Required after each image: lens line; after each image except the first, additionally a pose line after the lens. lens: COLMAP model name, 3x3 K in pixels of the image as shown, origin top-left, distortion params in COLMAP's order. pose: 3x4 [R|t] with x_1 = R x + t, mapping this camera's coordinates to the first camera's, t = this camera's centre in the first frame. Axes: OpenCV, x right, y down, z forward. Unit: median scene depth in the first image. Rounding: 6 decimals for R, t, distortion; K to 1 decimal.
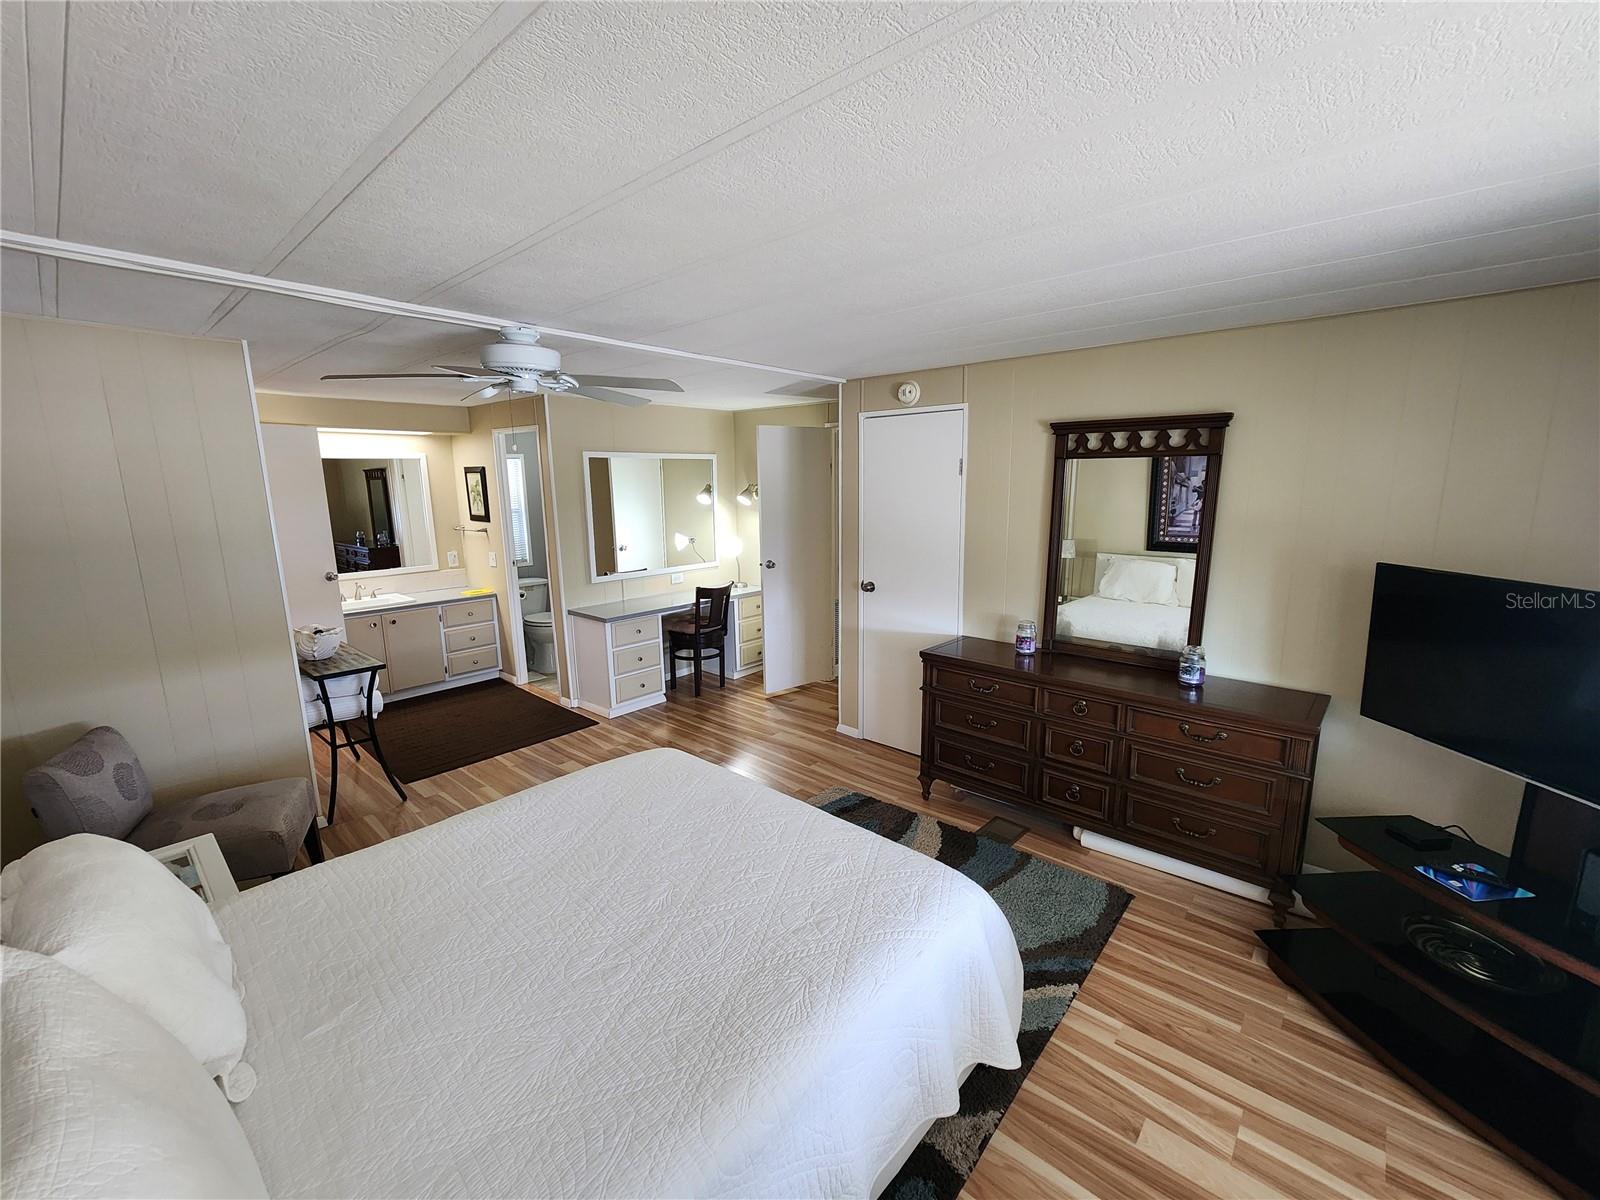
lens RADIAL K [[655.1, 0, 803.5], [0, 655.1, 605.8], [0, 0, 1]] dist [-0.001197, -0.000575]
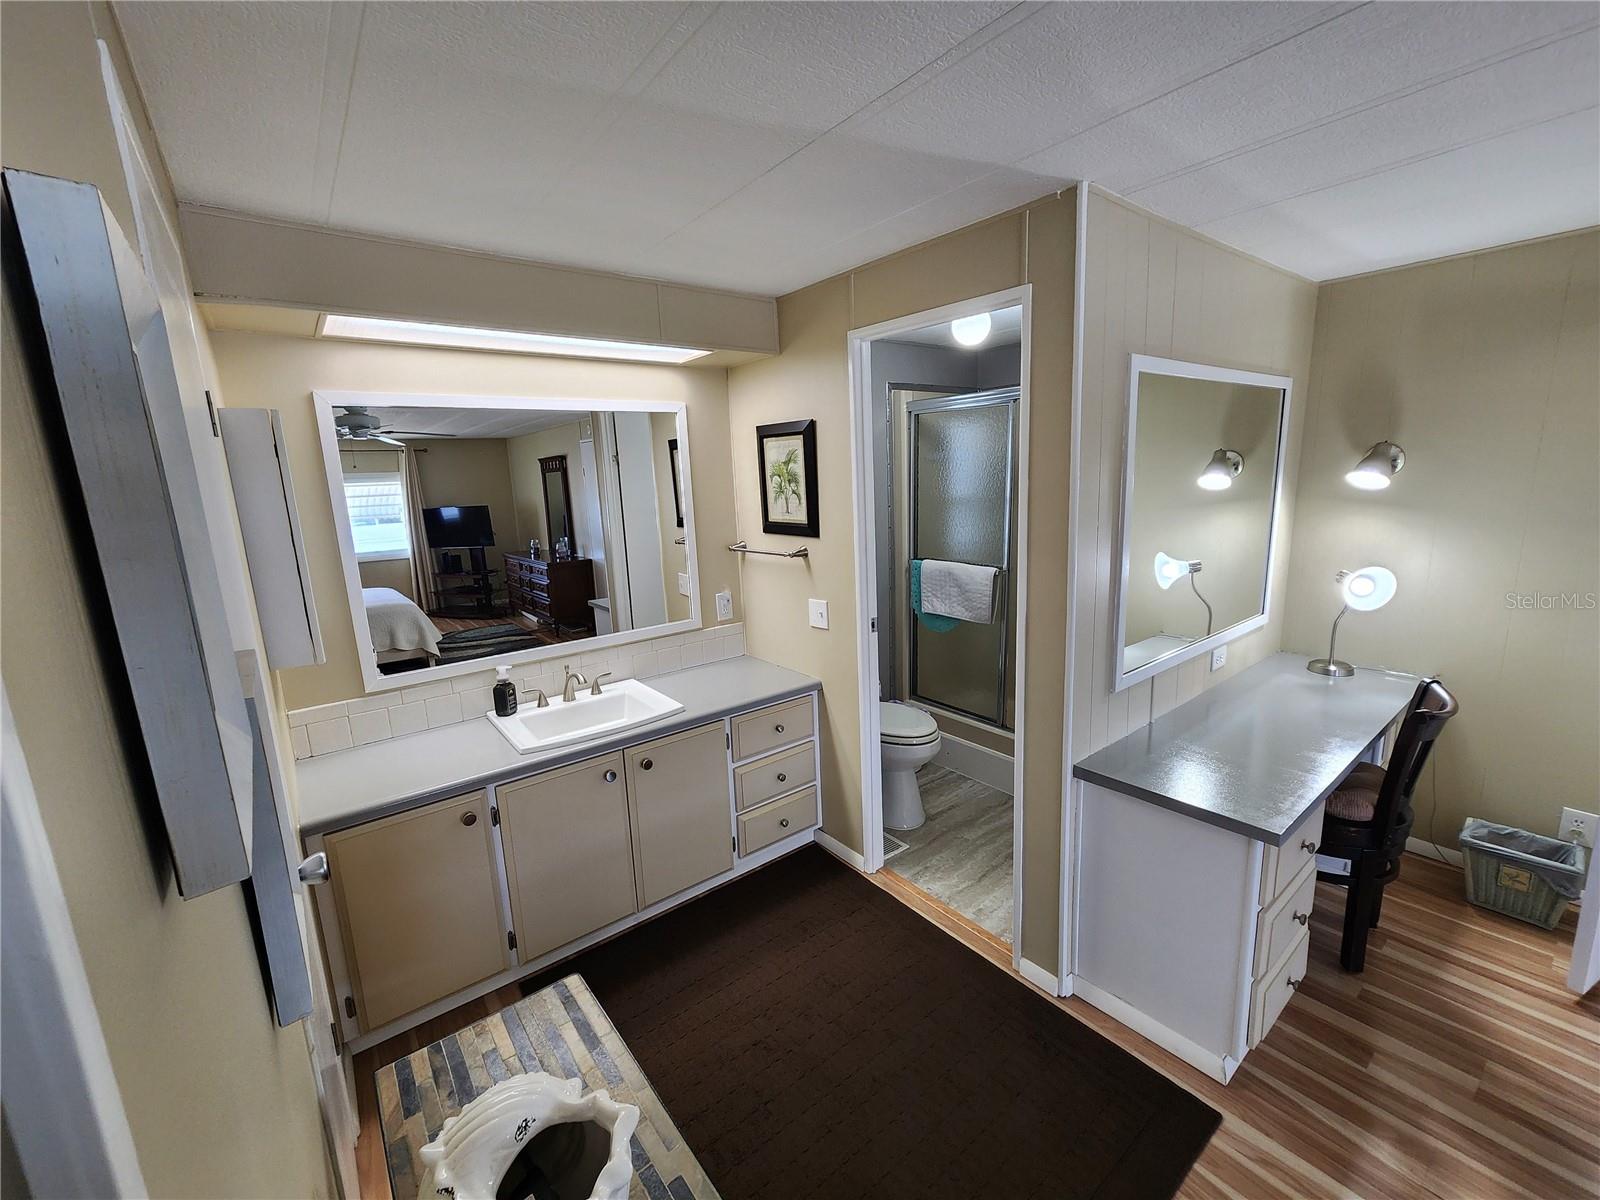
lens RADIAL K [[657.8, 0, 809.4], [0, 657.8, 599.1], [0, 0, 1]] dist [0.000896, 0.000198]
pose [[0.984829, 0.004386, -0.173474, -0.401323], [-0.003732, 0.999985, 0.004100, -0.084624], [0.173489, -0.003390, 0.984830, 0.524397]]
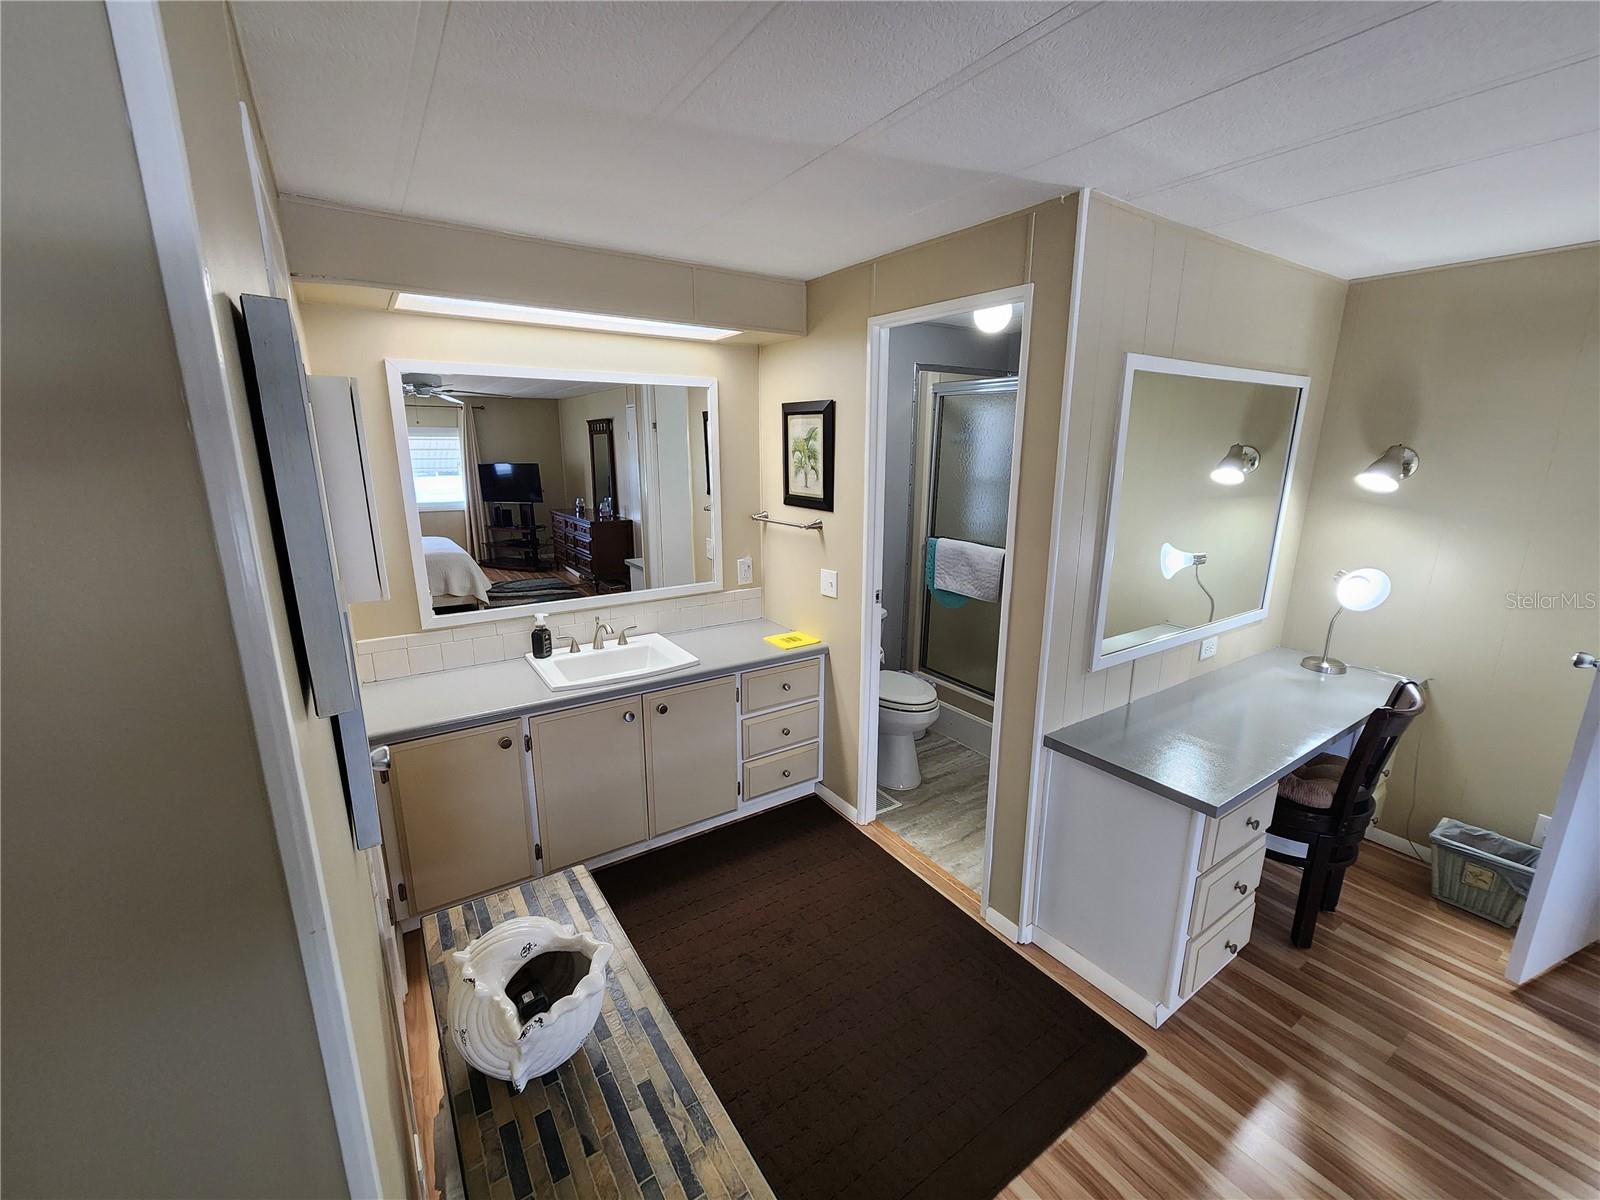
lens RADIAL K [[657.9, 0, 803.4], [0, 657.9, 601.1], [0, 0, 1]] dist [0.000655, 0.000307]
pose [[0.968323, 0.071508, -0.239243, -0.372702], [-0.060305, 0.996727, 0.053835, -0.084617], [0.242310, -0.037702, 0.969466, 0.494145]]
